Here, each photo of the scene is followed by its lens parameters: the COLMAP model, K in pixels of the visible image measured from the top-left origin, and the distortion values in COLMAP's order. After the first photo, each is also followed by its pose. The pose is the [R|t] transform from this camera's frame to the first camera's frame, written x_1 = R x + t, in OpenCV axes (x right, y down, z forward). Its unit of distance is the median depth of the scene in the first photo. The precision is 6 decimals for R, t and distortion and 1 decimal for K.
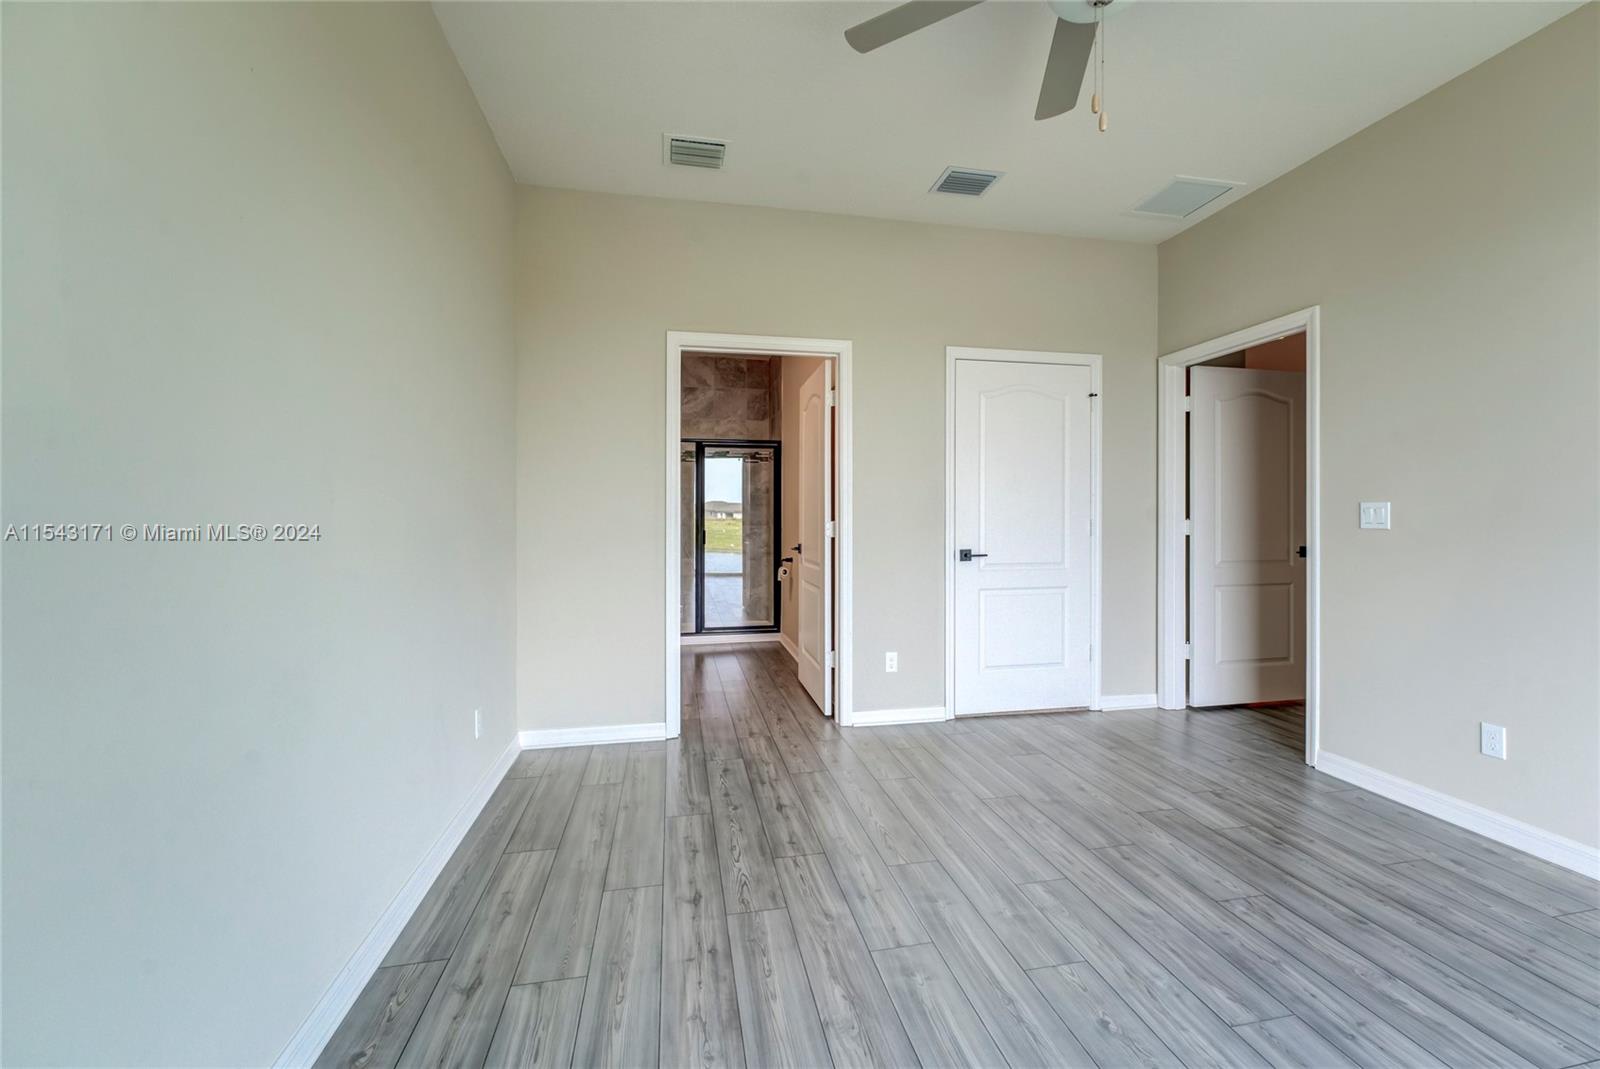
lens RADIAL K [[655.5, 0, 808.0], [0, 655.5, 517.8], [0, 0, 1]] dist [-0.000162, -0.000237]
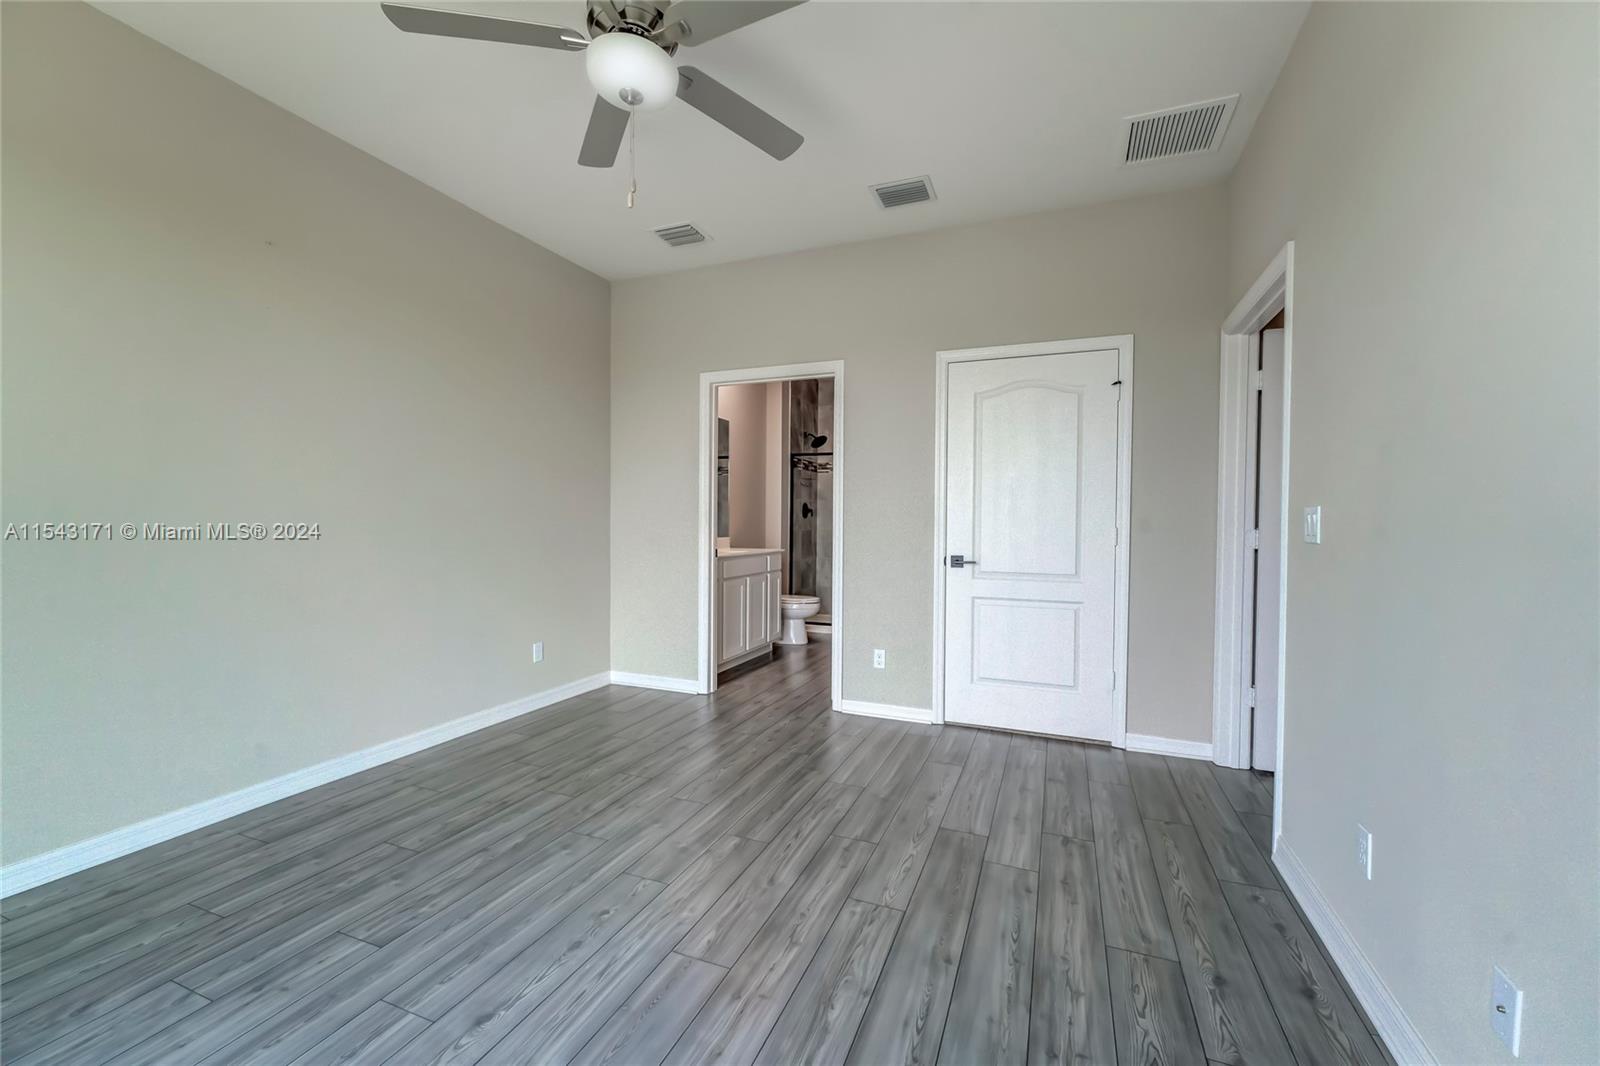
lens RADIAL K [[642.0, 0, 803.3], [0, 642.0, 532.8], [0, 0, 1]] dist [0.000816, 0.000118]
pose [[0.830691, 0.018526, -0.556426, 0.921404], [-0.010265, 0.999786, 0.017963, -0.001858], [0.556639, -0.009210, 0.830703, 0.108714]]
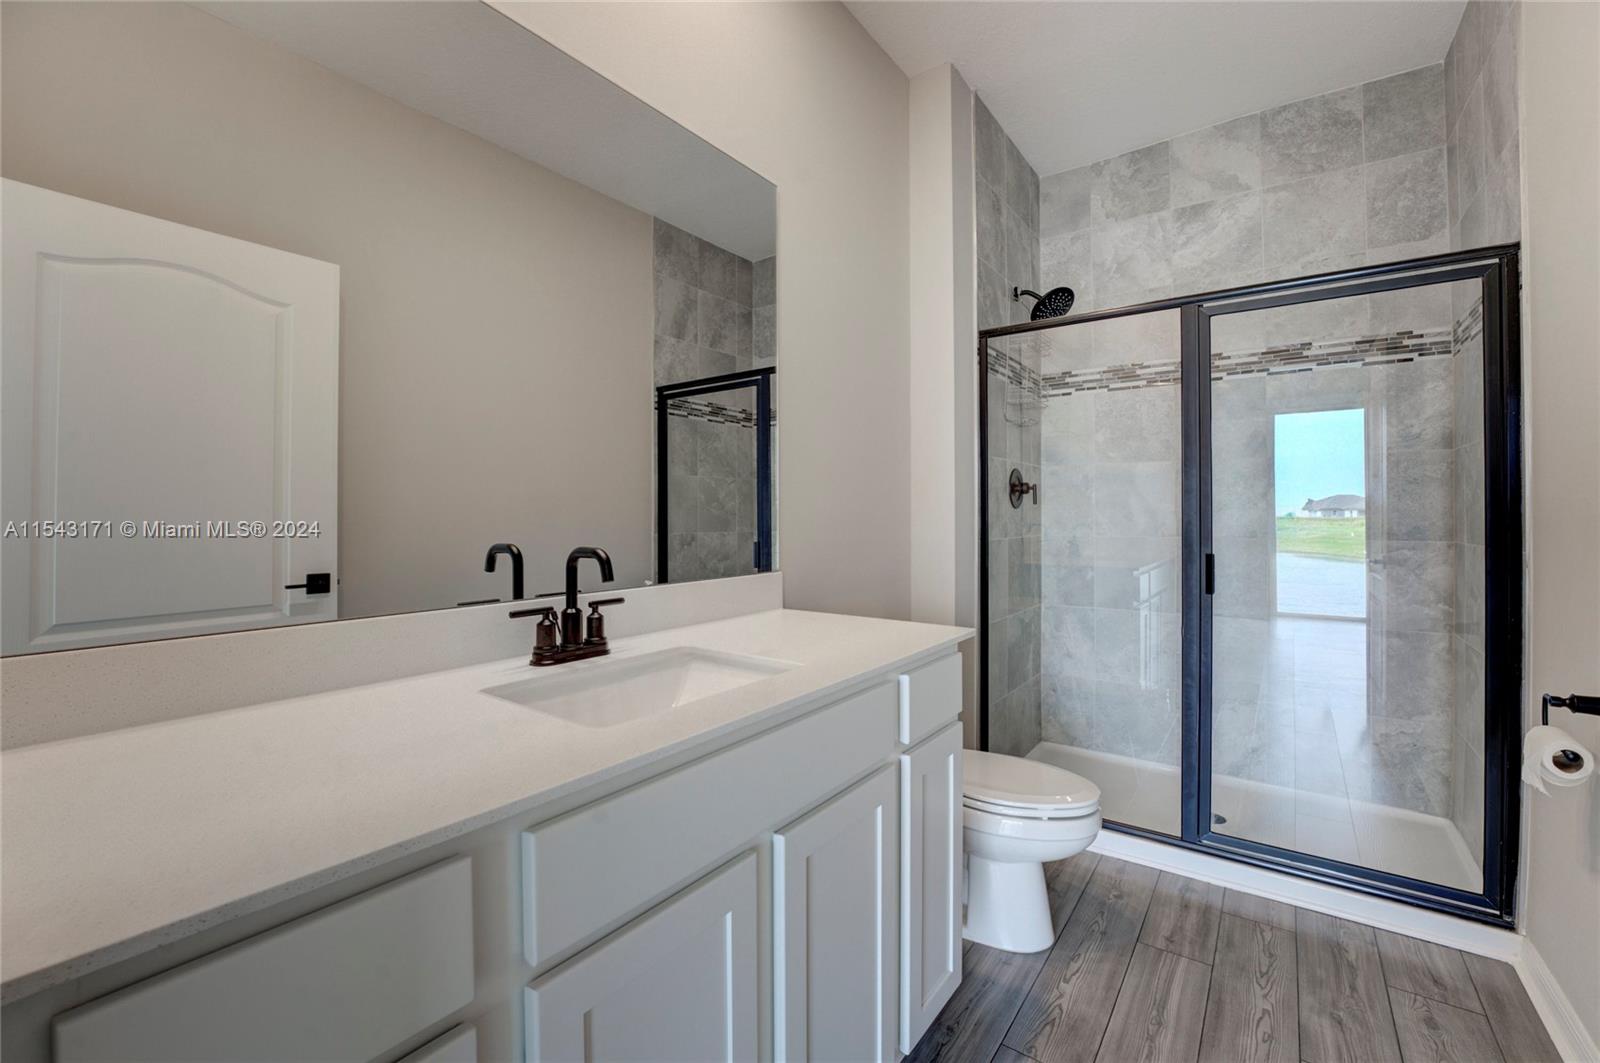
lens RADIAL K [[635.3, 0, 817.1], [0, 635.3, 513.6], [0, 0, 1]] dist [-0.000599, -0.012463]
pose [[0.681308, -0.003982, -0.731986, -0.135045], [-0.003668, 0.999954, -0.008854, 0.007644], [0.731987, 0.008718, 0.681262, 1.546815]]
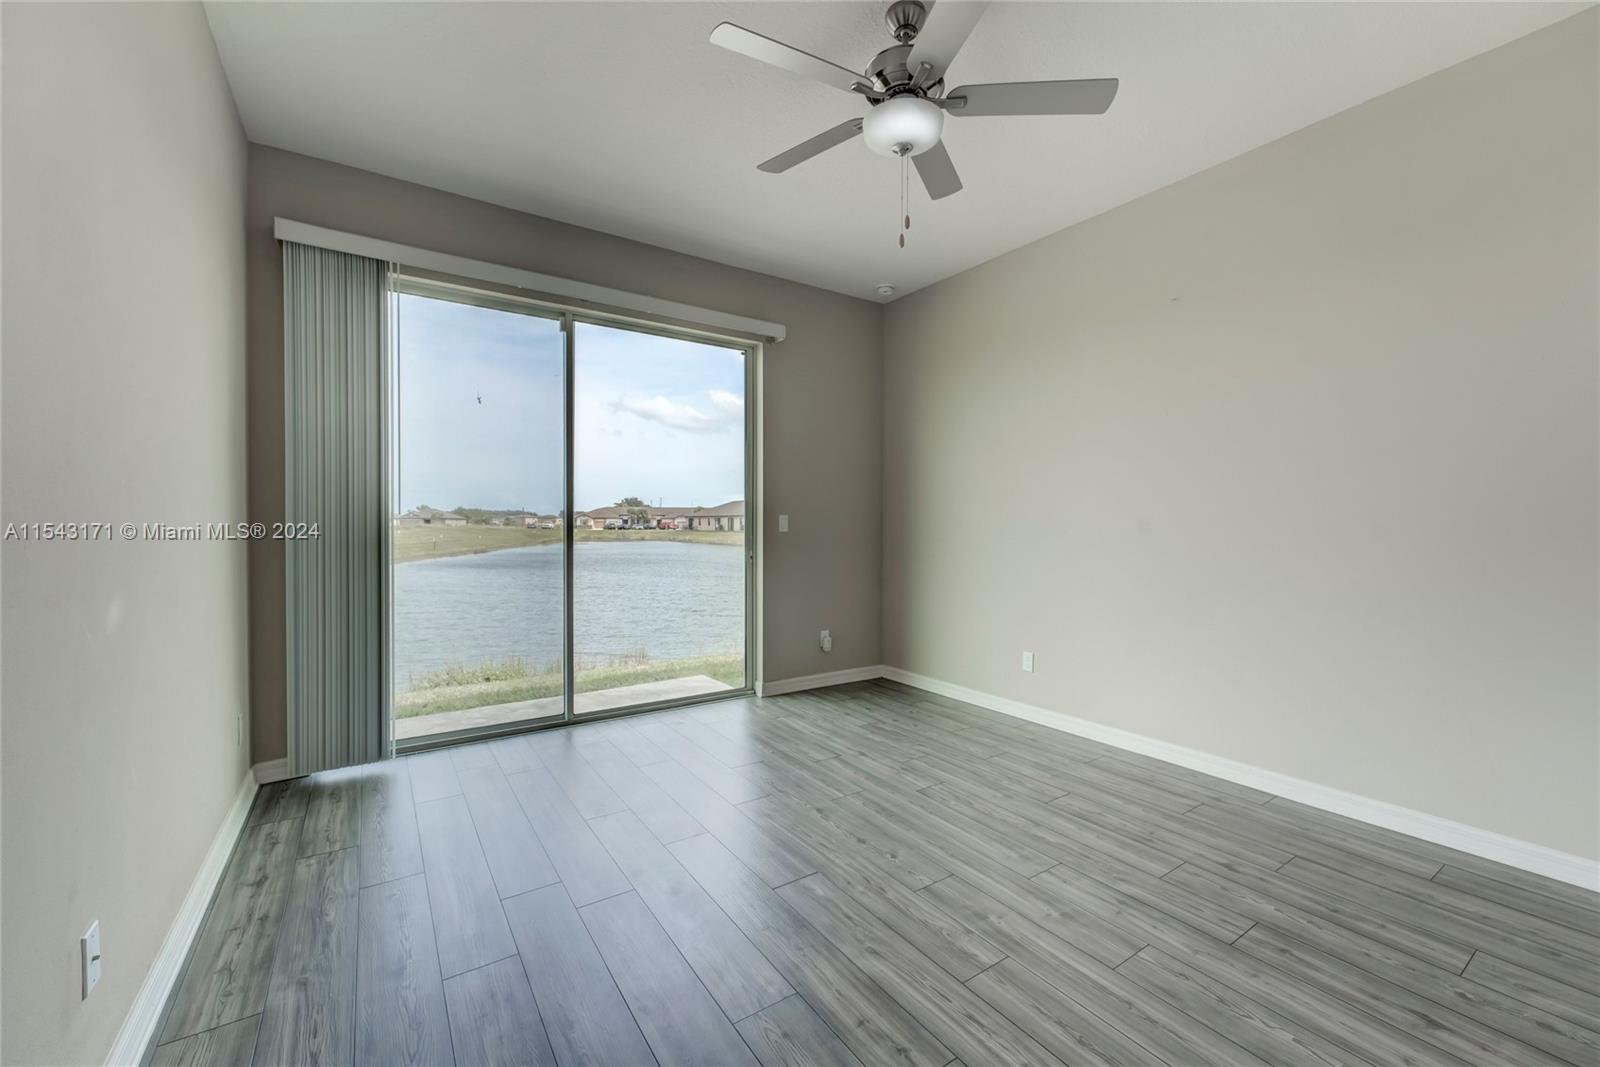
lens RADIAL K [[642.0, 0, 803.3], [0, 642.0, 533.3], [0, 0, 1]] dist [0.000816, 0.000118]
pose [[-0.925161, 0.002229, -0.379569, 0.761774], [-0.004512, 0.999848, 0.016867, -0.002798], [0.379549, 0.017317, -0.925010, 1.438591]]
